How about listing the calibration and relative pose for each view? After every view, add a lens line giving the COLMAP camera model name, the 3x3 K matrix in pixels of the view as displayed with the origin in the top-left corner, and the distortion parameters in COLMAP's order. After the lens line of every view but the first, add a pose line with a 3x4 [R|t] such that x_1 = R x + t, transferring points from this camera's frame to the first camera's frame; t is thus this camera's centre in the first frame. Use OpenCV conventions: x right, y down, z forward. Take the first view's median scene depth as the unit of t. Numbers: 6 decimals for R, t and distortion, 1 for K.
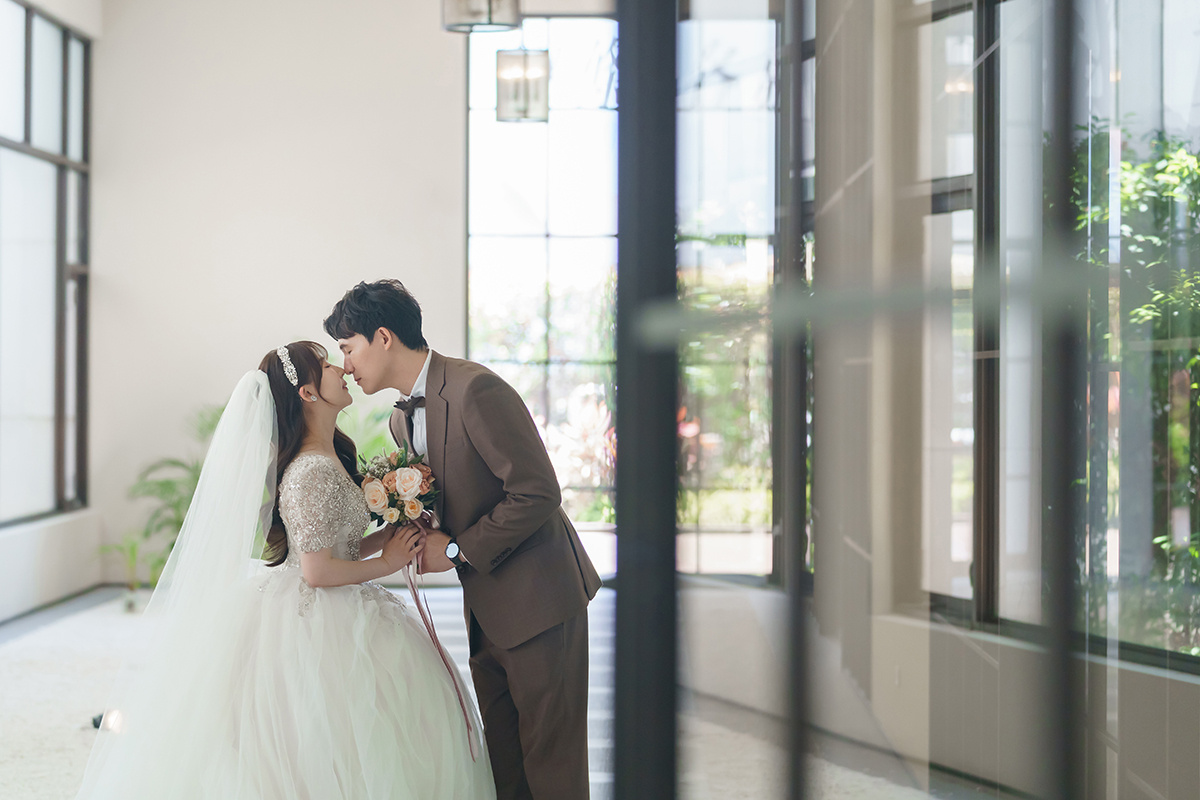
lens RADIAL K [[3995.2, 0, 600.0], [0, 3995.2, 400.0], [0, 0, 1]] dist [-0.015266, -0.339276]
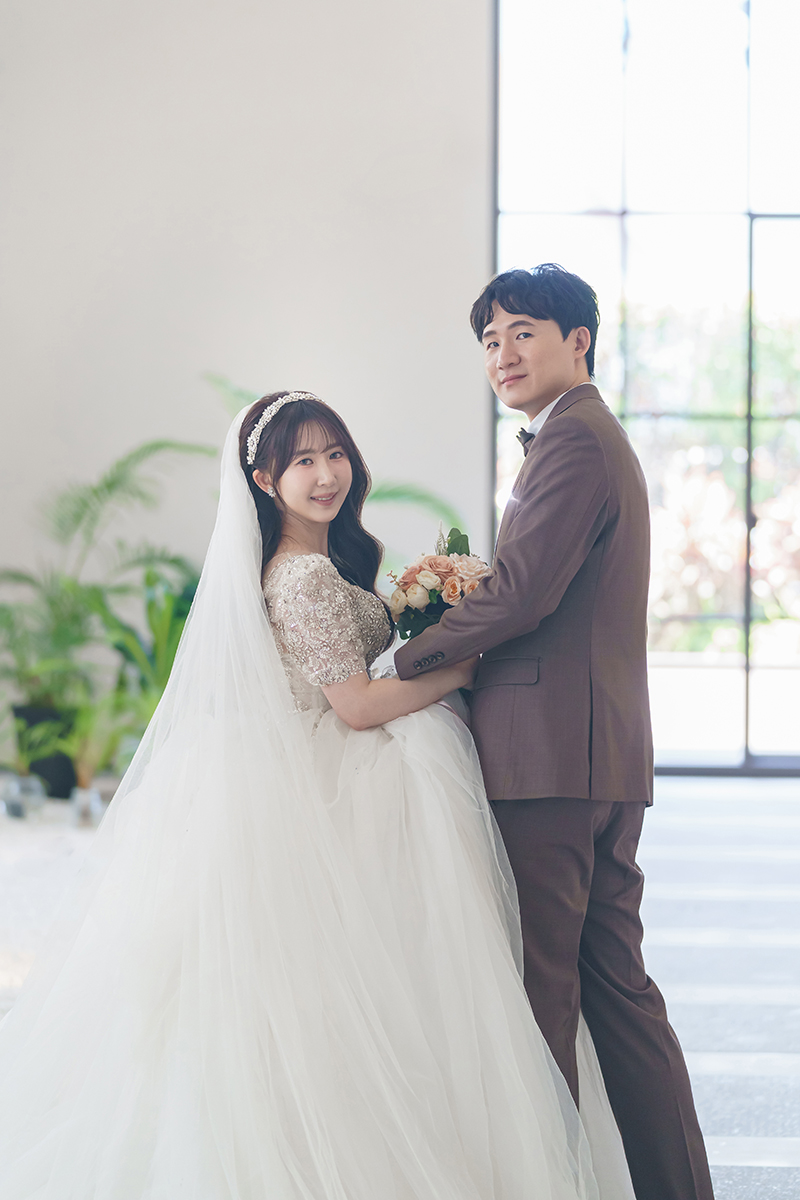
lens RADIAL K [[3751.8, 0, 400.0], [0, 3751.8, 600.0], [0, 0, 1]] dist [0.032617, 0.171343]
pose [[0.996363, 0.004853, -0.085068, 0.001986], [-0.001638, 0.999283, 0.037821, -0.002264], [0.085191, -0.037545, 0.995657, 0.355733]]
